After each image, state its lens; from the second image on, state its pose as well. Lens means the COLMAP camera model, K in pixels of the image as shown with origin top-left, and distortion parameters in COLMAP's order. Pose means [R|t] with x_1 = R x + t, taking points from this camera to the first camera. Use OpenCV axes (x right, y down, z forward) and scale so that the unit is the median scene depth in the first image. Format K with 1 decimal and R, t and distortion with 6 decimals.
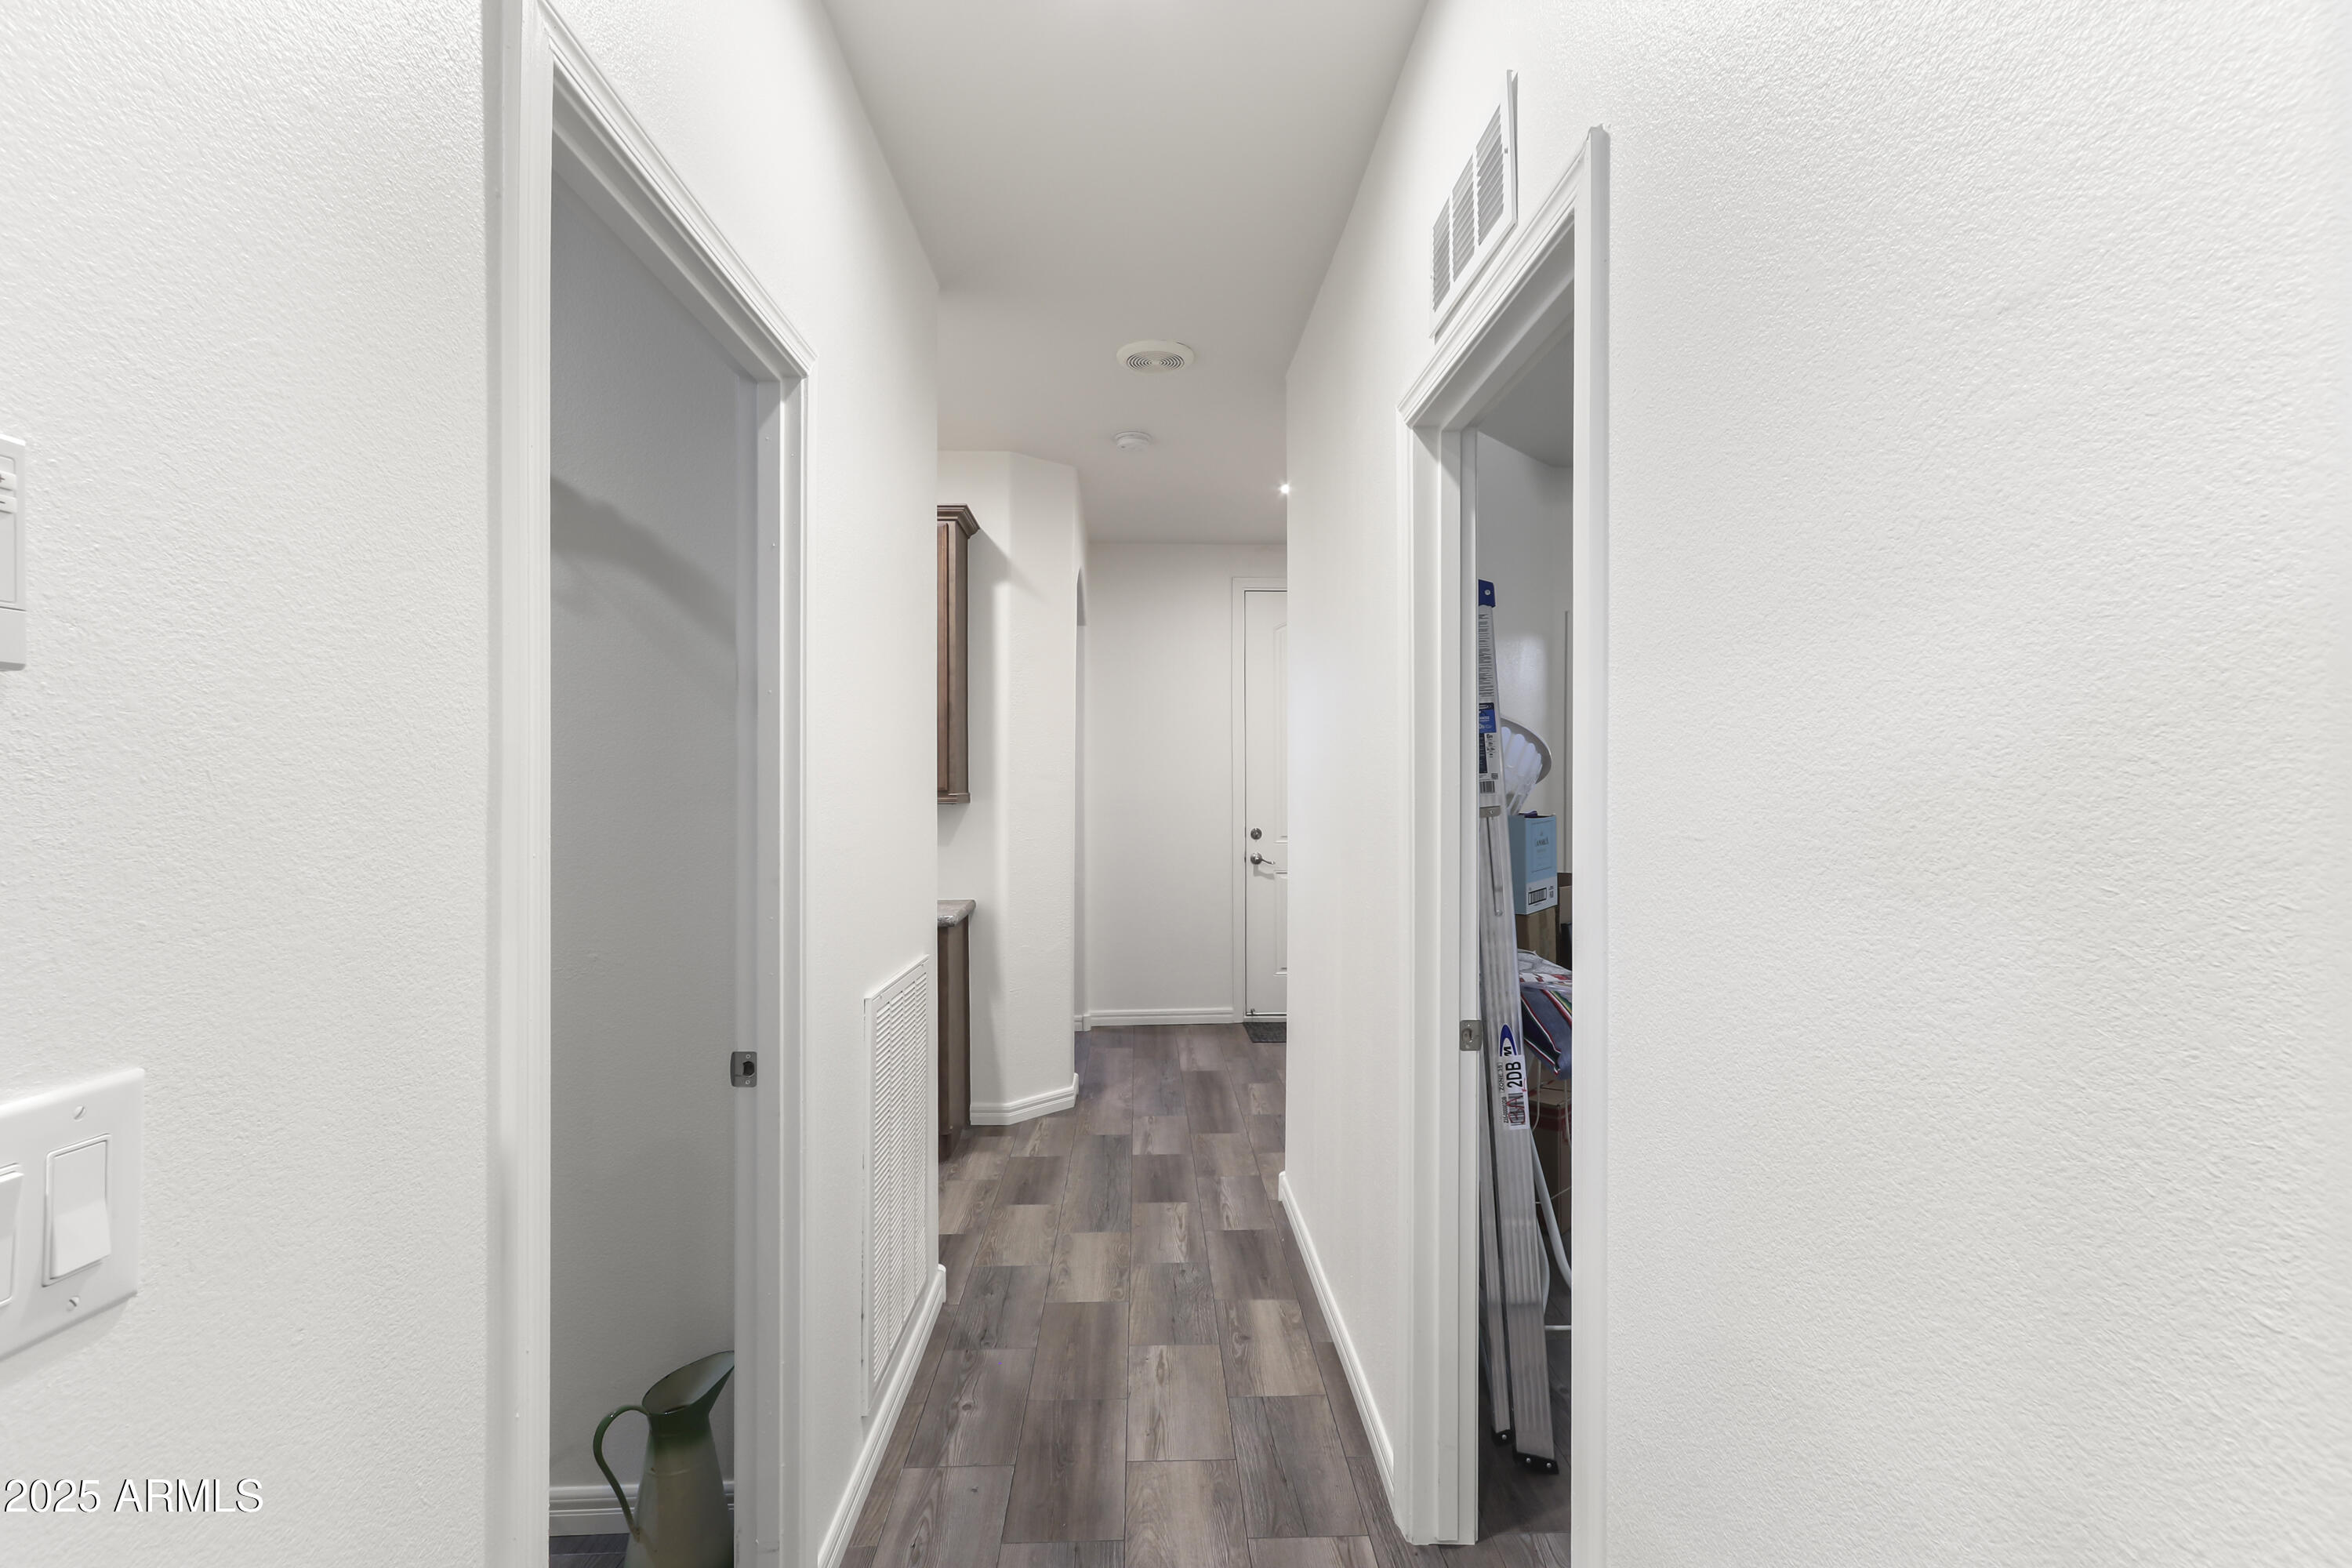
lens RADIAL K [[1097.4, 0, 1175.4], [0, 1097.4, 737.3], [0, 0, 1]] dist [0.000906, 0.002367]
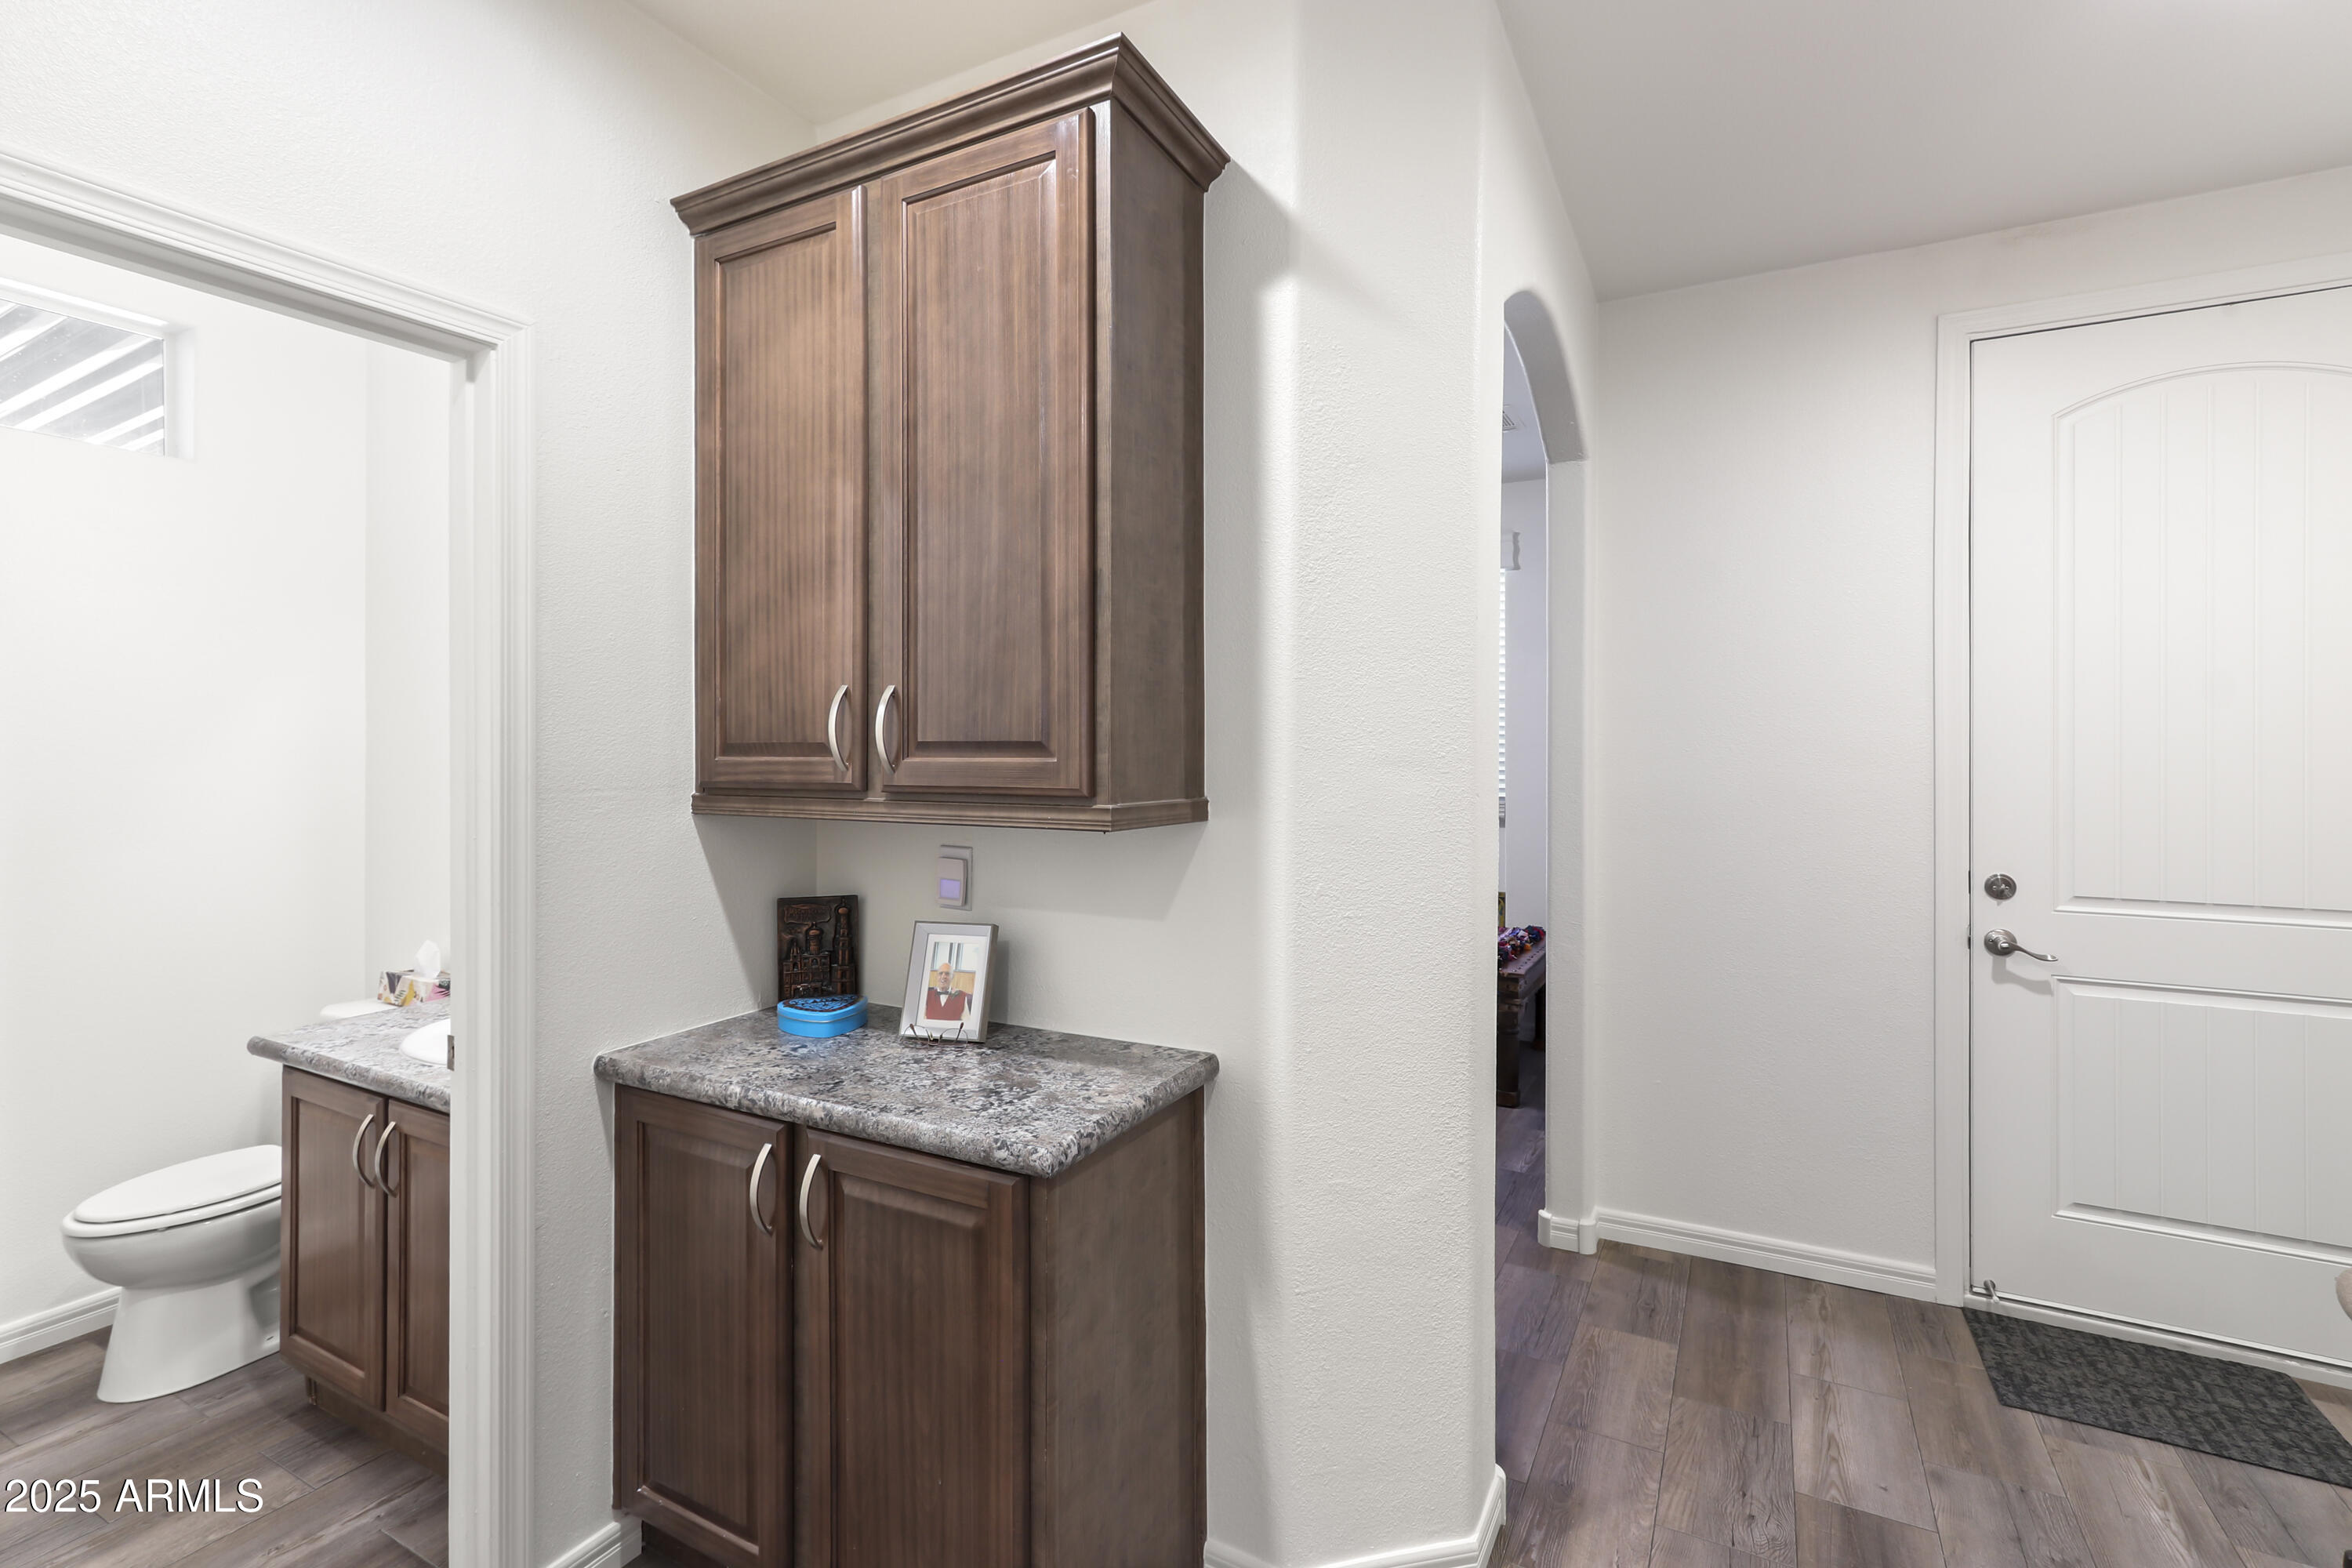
lens RADIAL K [[1090.5, 0, 1164.7], [0, 1090.5, 760.8], [0, 0, 1]] dist [0.001078, 0.000398]
pose [[0.859835, 0.002435, -0.510567, 0.008607], [0.017705, 0.999245, 0.034581, 0.016088], [0.510266, -0.038773, 0.859142, 0.460314]]
